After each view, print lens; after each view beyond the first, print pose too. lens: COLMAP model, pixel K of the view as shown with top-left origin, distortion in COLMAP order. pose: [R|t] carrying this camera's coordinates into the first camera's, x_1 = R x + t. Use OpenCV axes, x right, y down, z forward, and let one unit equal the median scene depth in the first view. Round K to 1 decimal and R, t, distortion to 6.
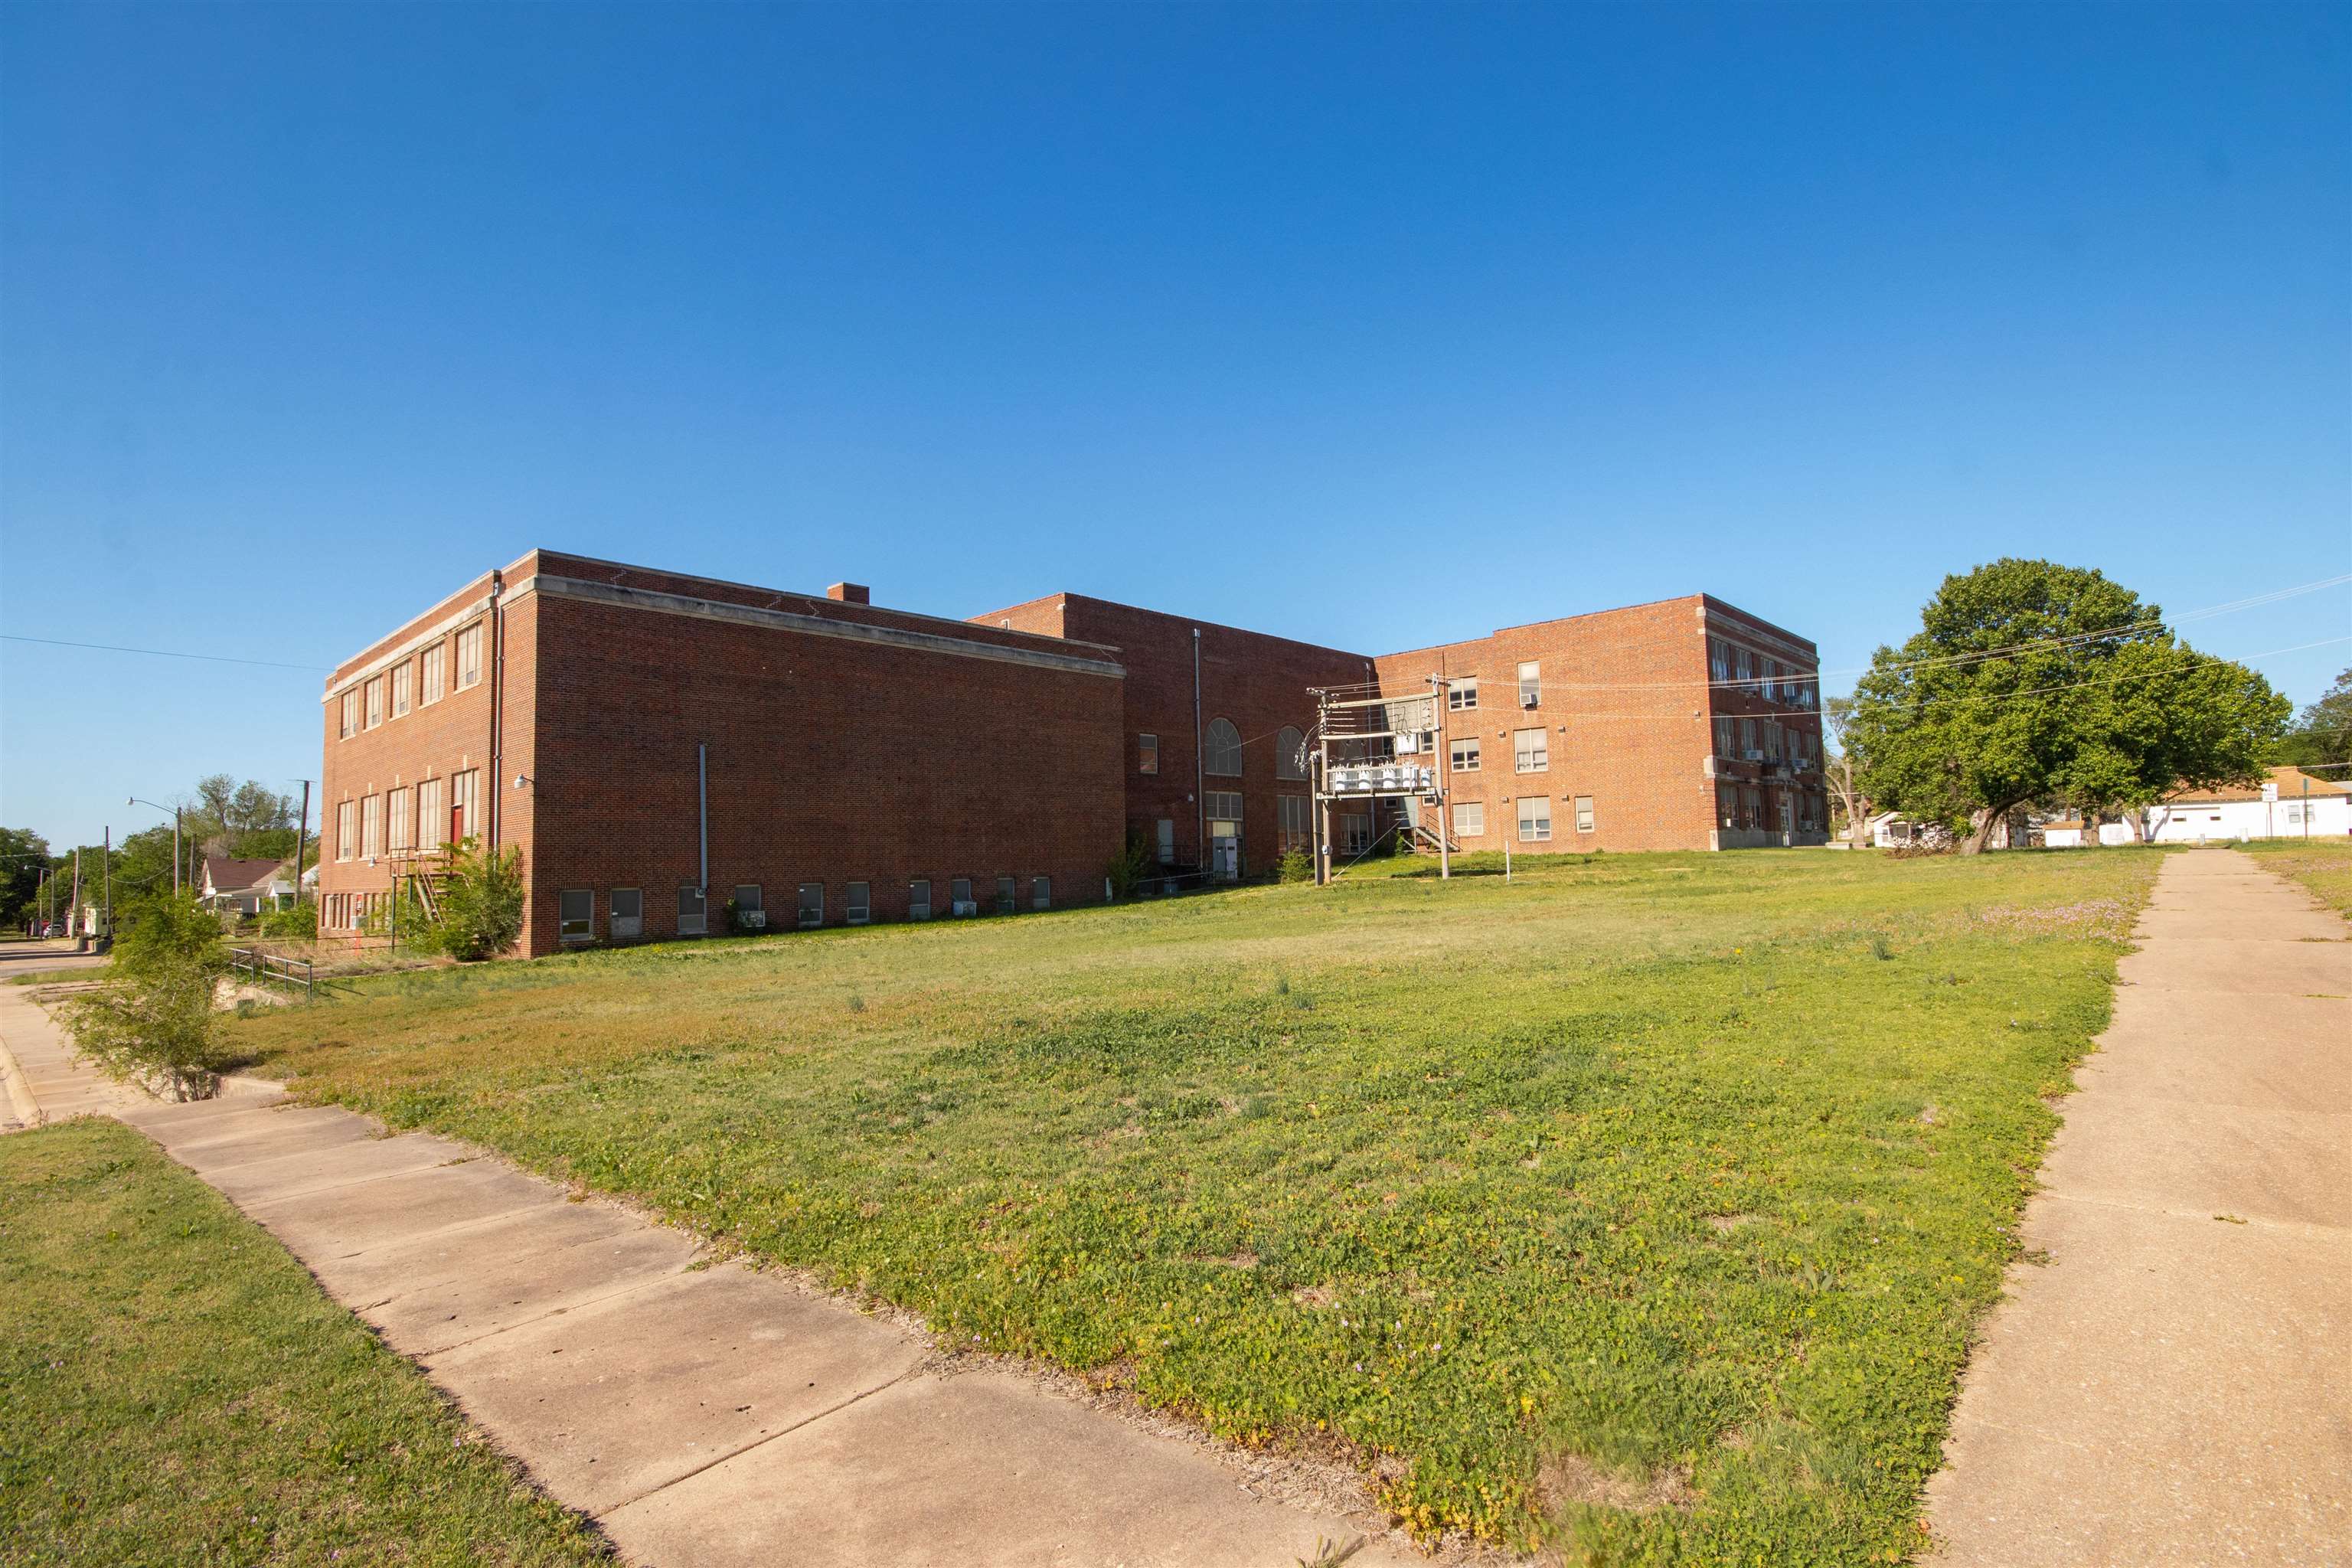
lens RADIAL K [[1116.5, 0, 1184.6], [0, 1116.5, 779.5], [0, 0, 1]] dist [-0.002877, 0.000371]
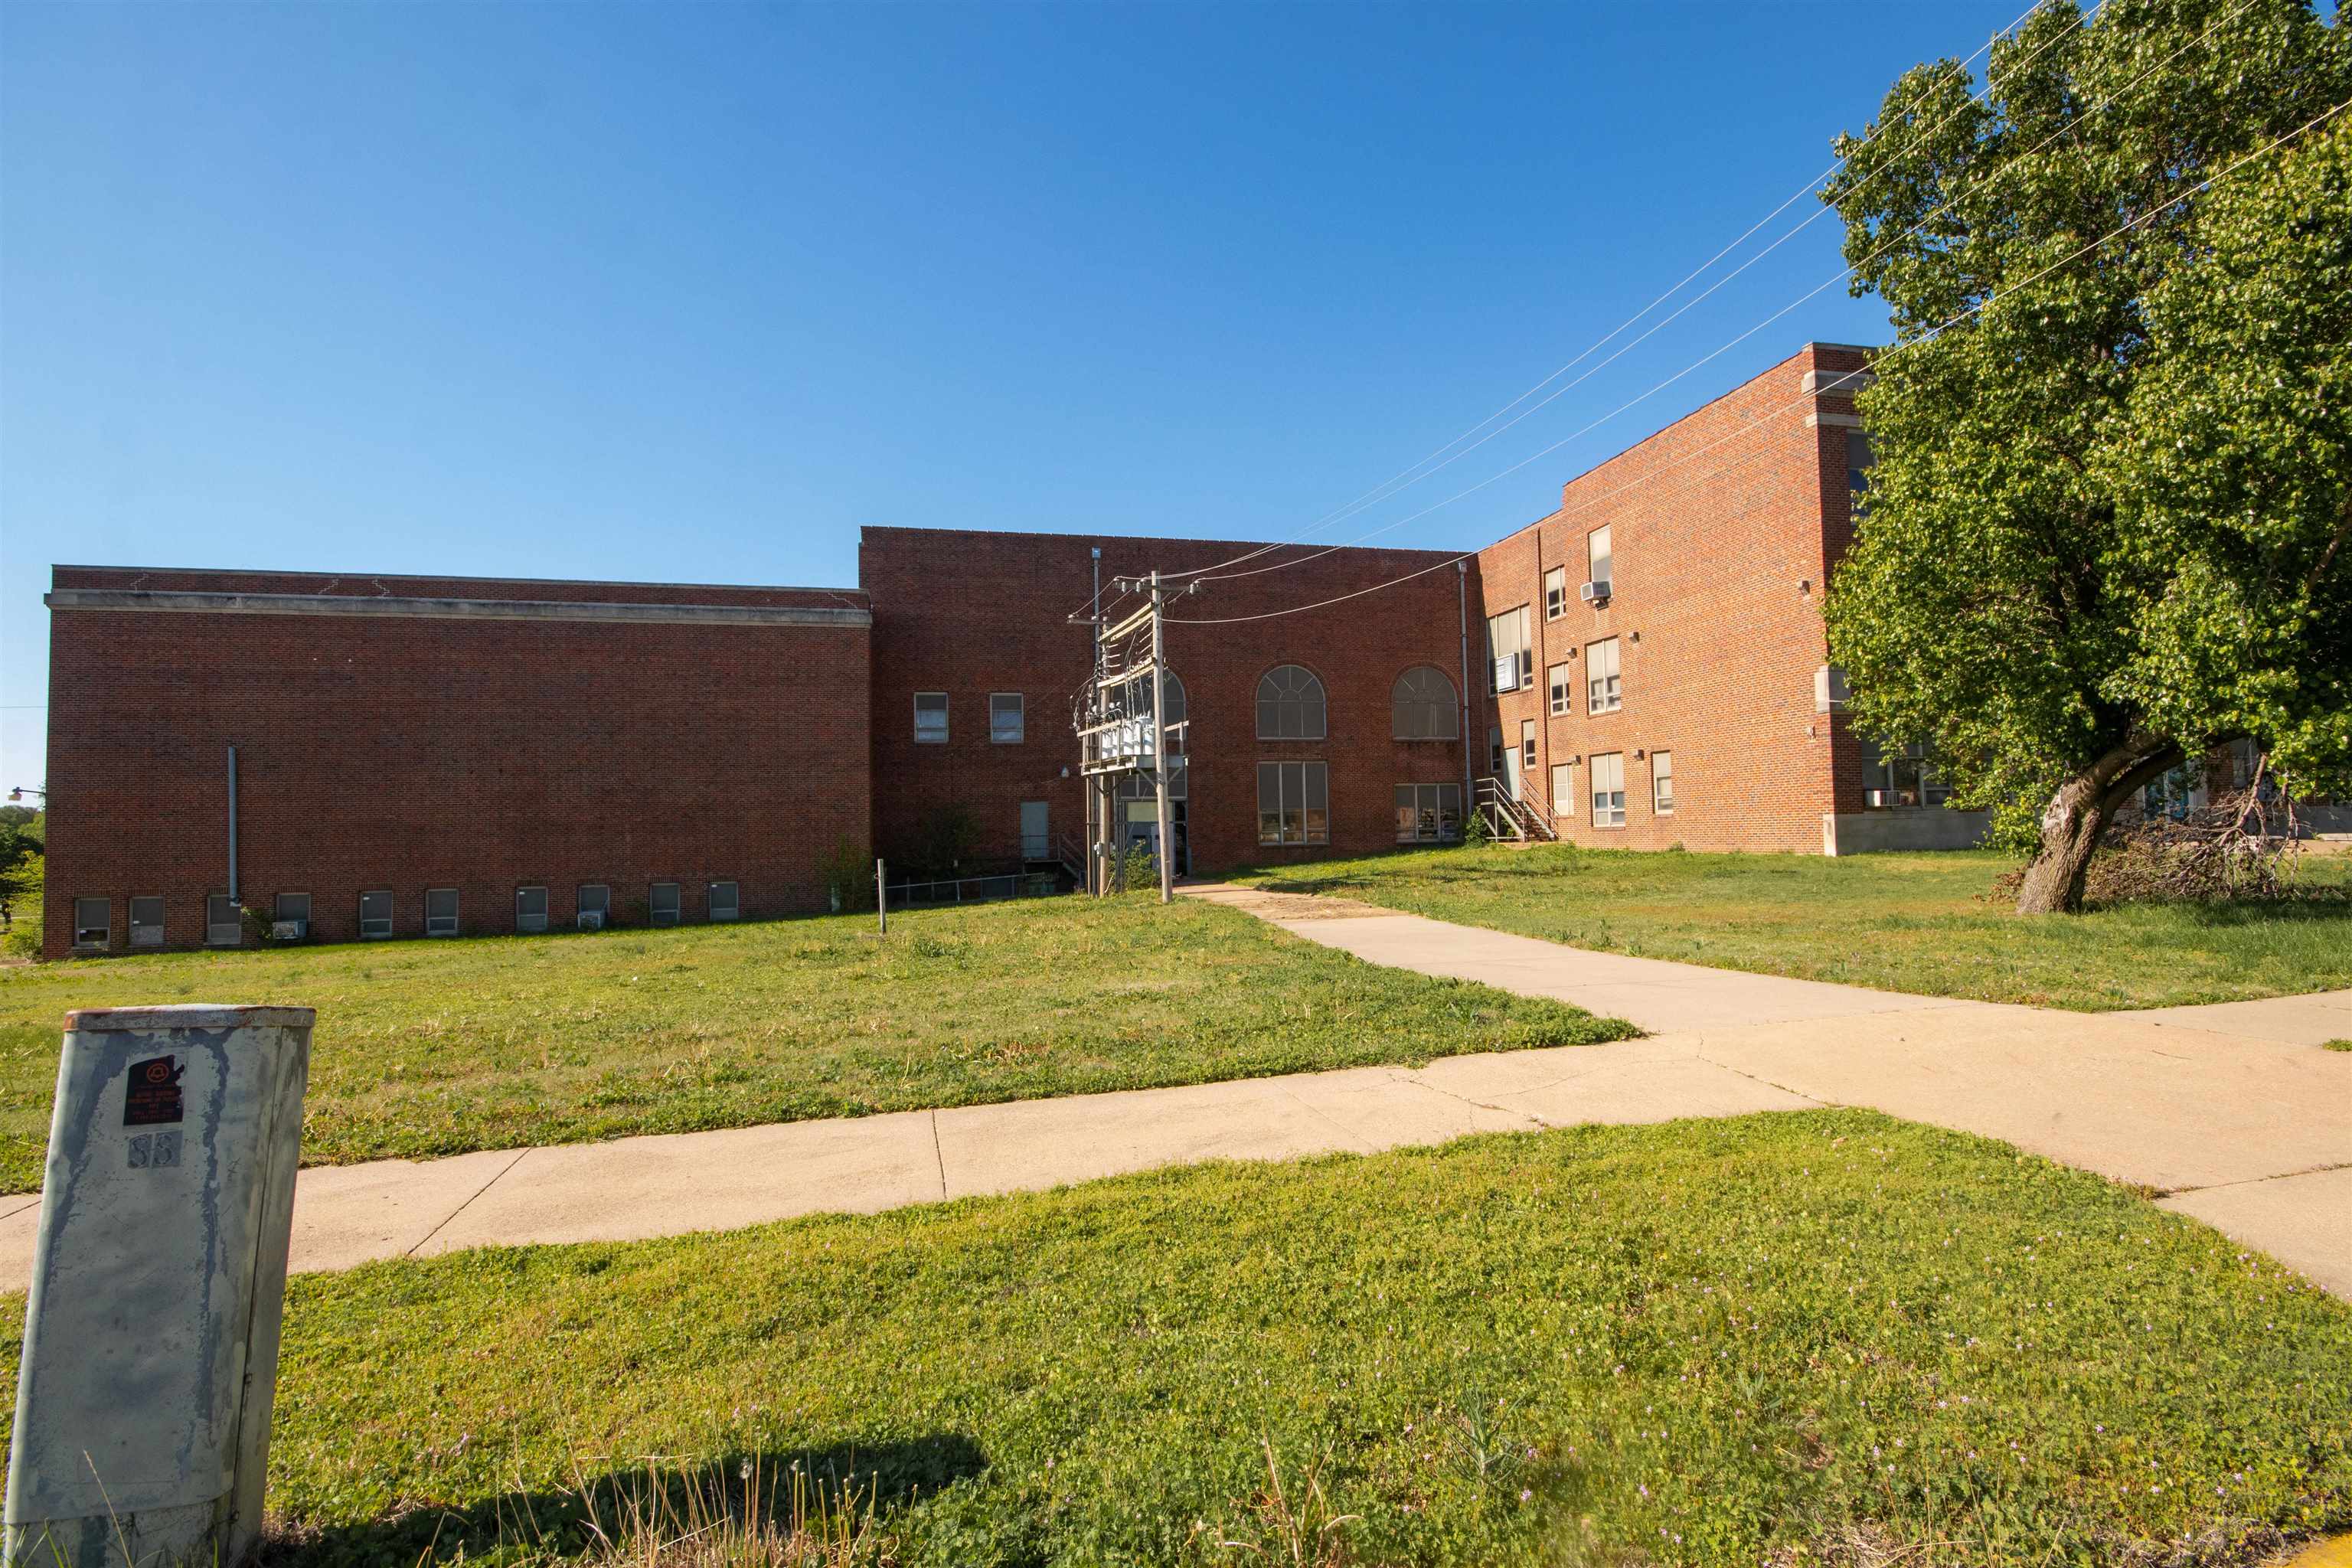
lens RADIAL K [[1116.5, 0, 1174.3], [0, 1116.5, 790.1], [0, 0, 1]] dist [-0.002877, 0.000371]
pose [[0.838071, -0.016506, -0.545312, 0.591504], [0.042531, 0.998477, 0.035141, 0.005260], [0.543901, -0.052644, 0.837496, 0.492894]]
